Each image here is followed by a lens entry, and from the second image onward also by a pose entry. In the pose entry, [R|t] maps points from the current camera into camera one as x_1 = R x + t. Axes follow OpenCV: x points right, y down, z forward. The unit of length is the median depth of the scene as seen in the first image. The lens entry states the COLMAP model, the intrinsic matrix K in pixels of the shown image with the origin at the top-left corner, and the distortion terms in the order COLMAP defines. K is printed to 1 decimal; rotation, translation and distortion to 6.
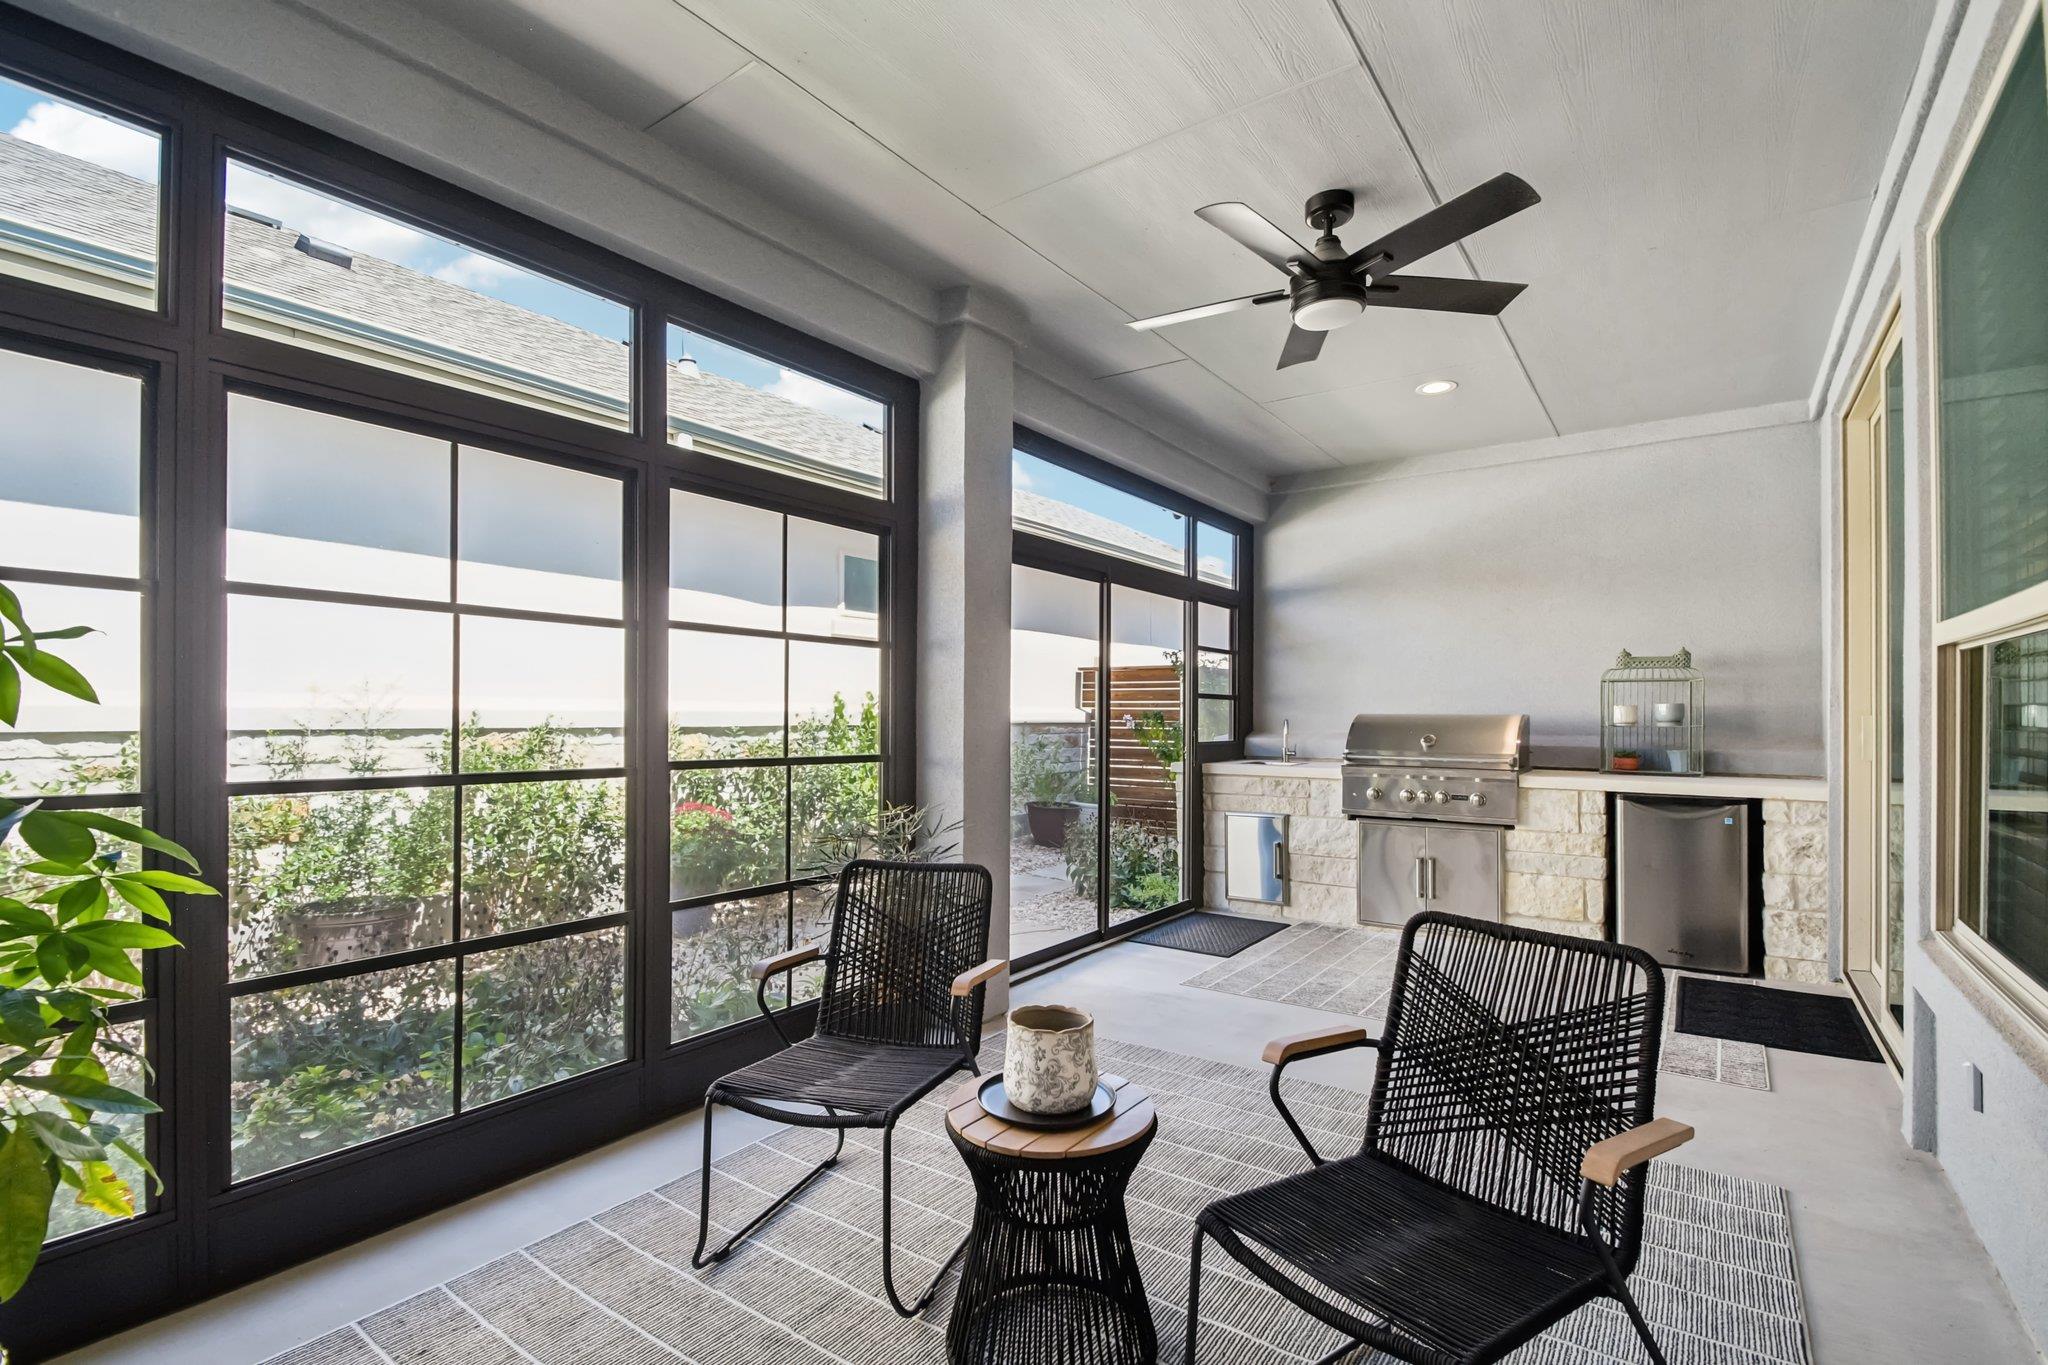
lens RADIAL K [[932.6, 0, 1019.4], [0, 932.6, 713.9], [0, 0, 1]] dist [0.018103, -0.021434]
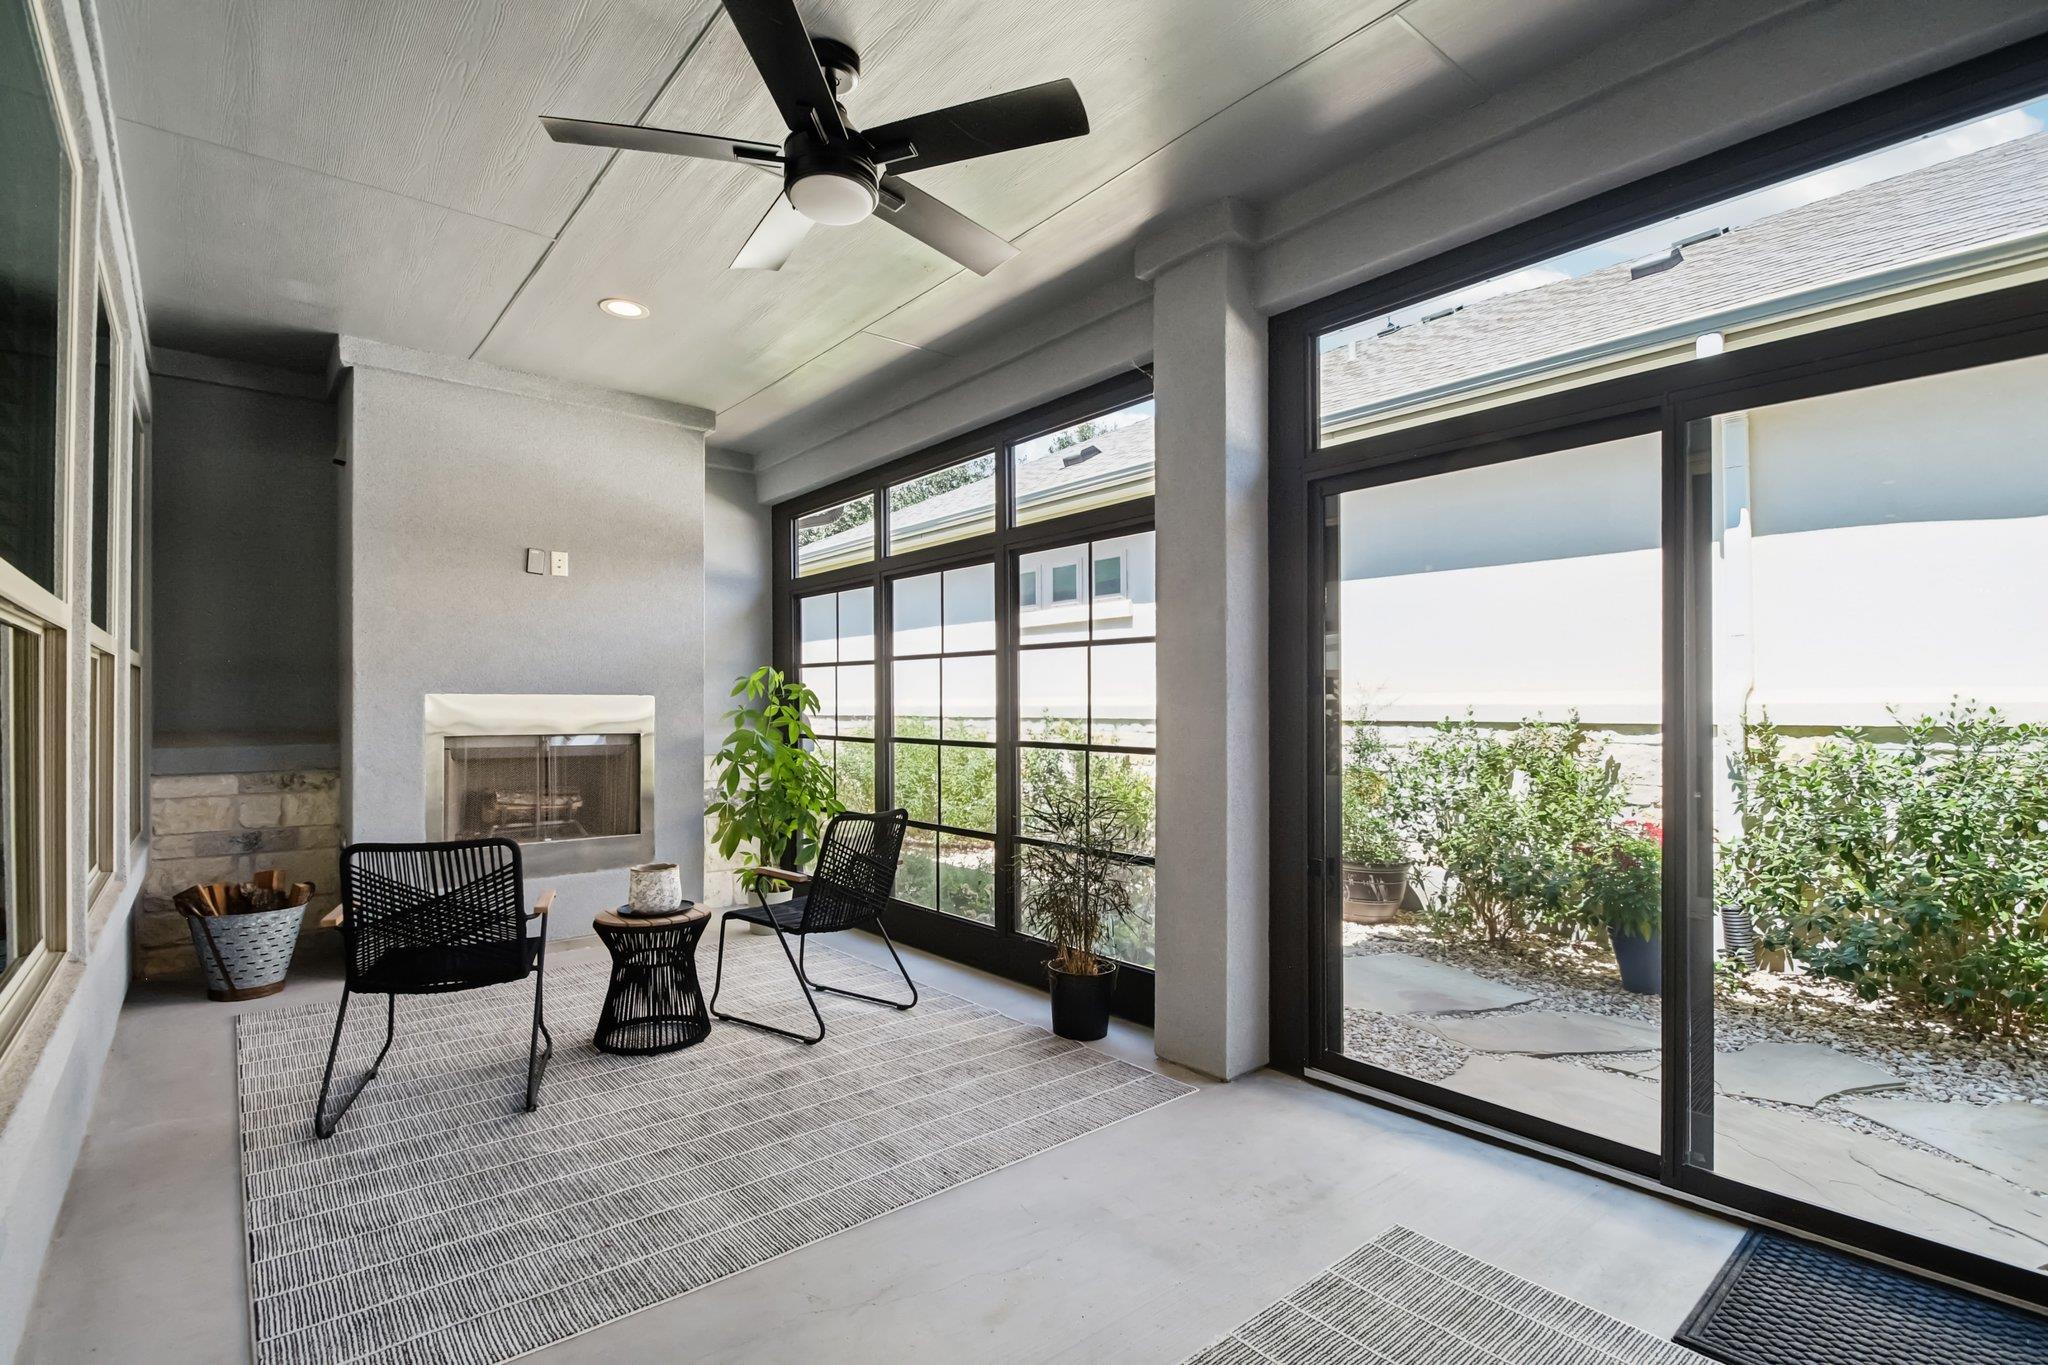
lens RADIAL K [[932.6, 0, 1019.4], [0, 932.6, 713.9], [0, 0, 1]] dist [0.018103, -0.021434]
pose [[-0.224283, 0.001161, -0.974523, 1.081280], [0.002385, 0.999997, 0.000642, 0.007148], [0.974521, -0.002180, -0.224285, 1.363601]]
